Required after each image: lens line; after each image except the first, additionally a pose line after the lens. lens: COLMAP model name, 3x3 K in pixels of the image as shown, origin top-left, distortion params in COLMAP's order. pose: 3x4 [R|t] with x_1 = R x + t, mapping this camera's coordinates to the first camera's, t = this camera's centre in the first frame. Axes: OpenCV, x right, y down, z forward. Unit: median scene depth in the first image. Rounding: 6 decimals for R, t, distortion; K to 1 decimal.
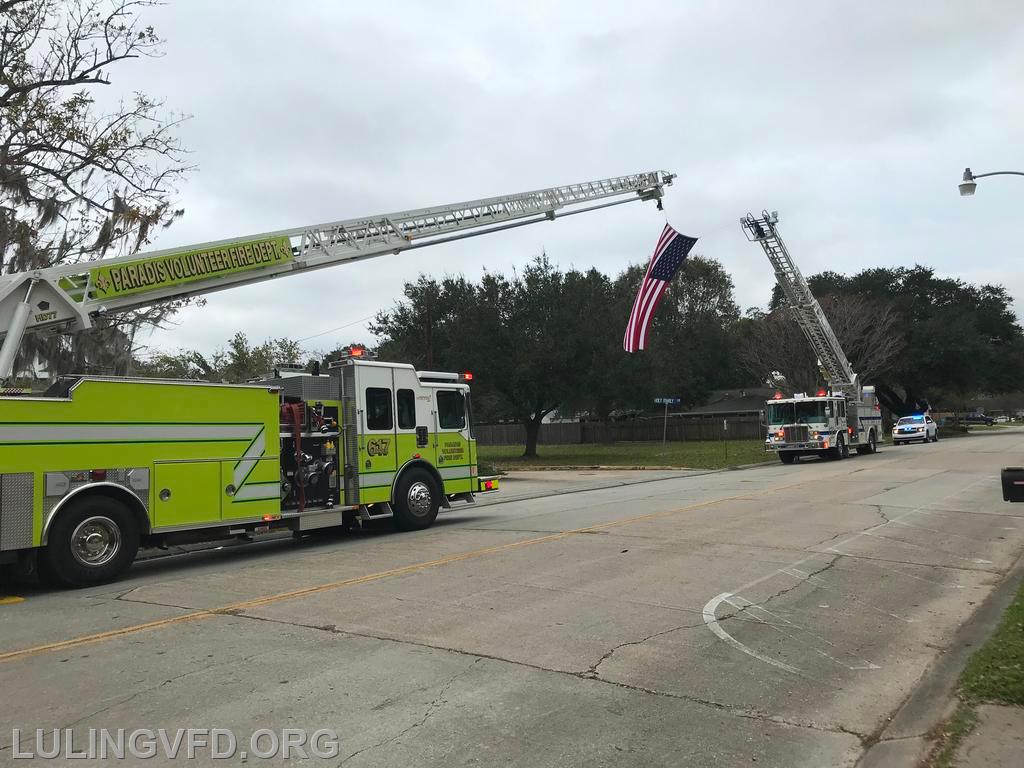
lens RADIAL K [[839.5, 0, 517.5], [0, 839.5, 385.3], [0, 0, 1]] dist [0.044232, -0.077041]
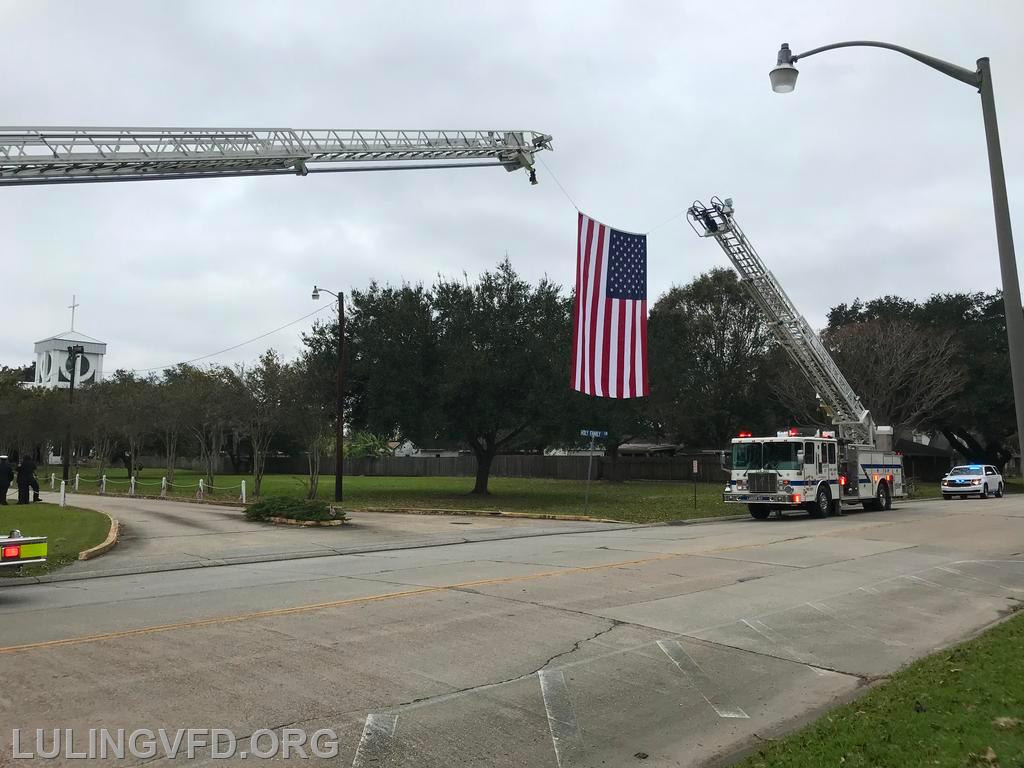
lens RADIAL K [[839.5, 0, 517.5], [0, 839.5, 385.3], [0, 0, 1]] dist [0.044232, -0.077041]
pose [[0.992404, 0.032168, -0.118741, 0.191078], [-0.036185, 0.998838, -0.031830, 0.000294], [0.117579, 0.035885, 0.992415, 0.185382]]
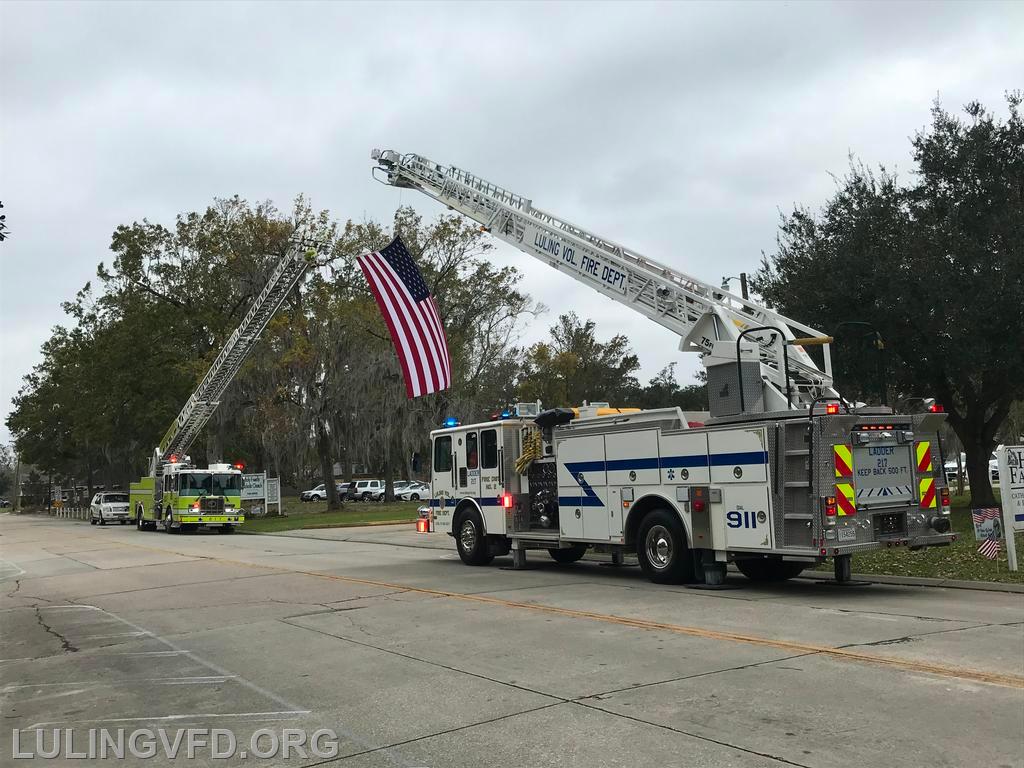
lens RADIAL K [[997.7, 0, 515.5], [0, 997.7, 412.5], [0, 0, 1]] dist [0.009006, -0.002217]
pose [[-0.379507, -0.013257, -0.925094, 0.871425], [0.103502, 0.993012, -0.056691, 0.041090], [0.919381, -0.117264, -0.375483, 1.240326]]
